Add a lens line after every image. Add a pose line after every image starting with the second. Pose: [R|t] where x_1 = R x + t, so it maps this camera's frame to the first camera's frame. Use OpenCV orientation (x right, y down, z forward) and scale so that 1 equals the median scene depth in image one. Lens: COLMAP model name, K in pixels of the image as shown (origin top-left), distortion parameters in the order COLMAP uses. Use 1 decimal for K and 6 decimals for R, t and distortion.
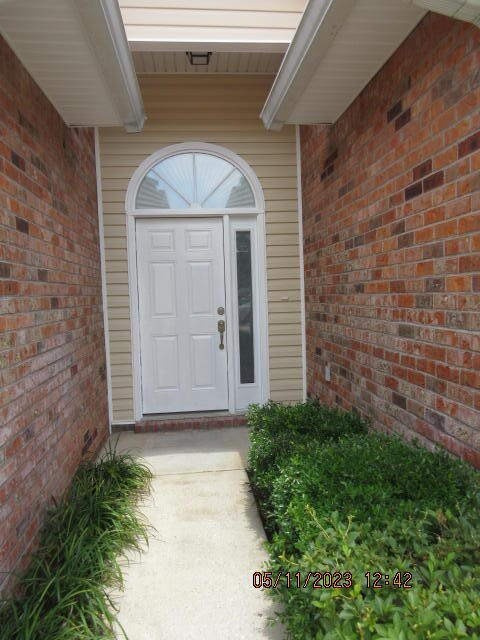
lens RADIAL K [[474.4, 0, 240.4], [0, 474.4, 319.0], [0, 0, 1]] dist [0.013189, 0.005153]
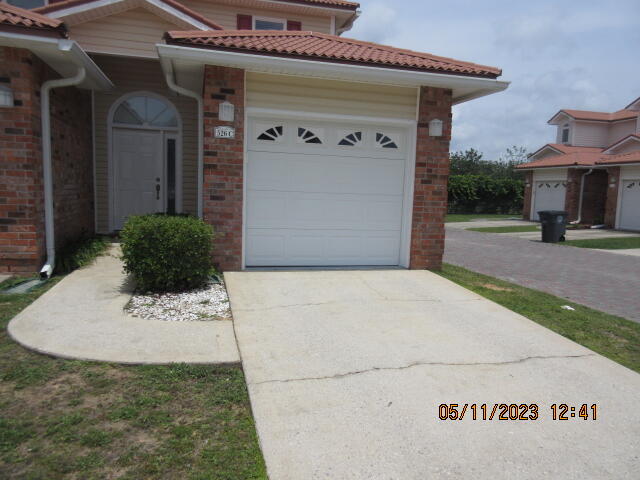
lens RADIAL K [[474.4, 0, 318.4], [0, 474.4, 241.4], [0, 0, 1]] dist [0.013189, 0.005153]
pose [[0.987242, 0.047740, 0.151901, 0.335407], [-0.056355, 0.997007, 0.052924, 0.098889], [-0.148920, -0.060809, 0.986978, -1.072136]]
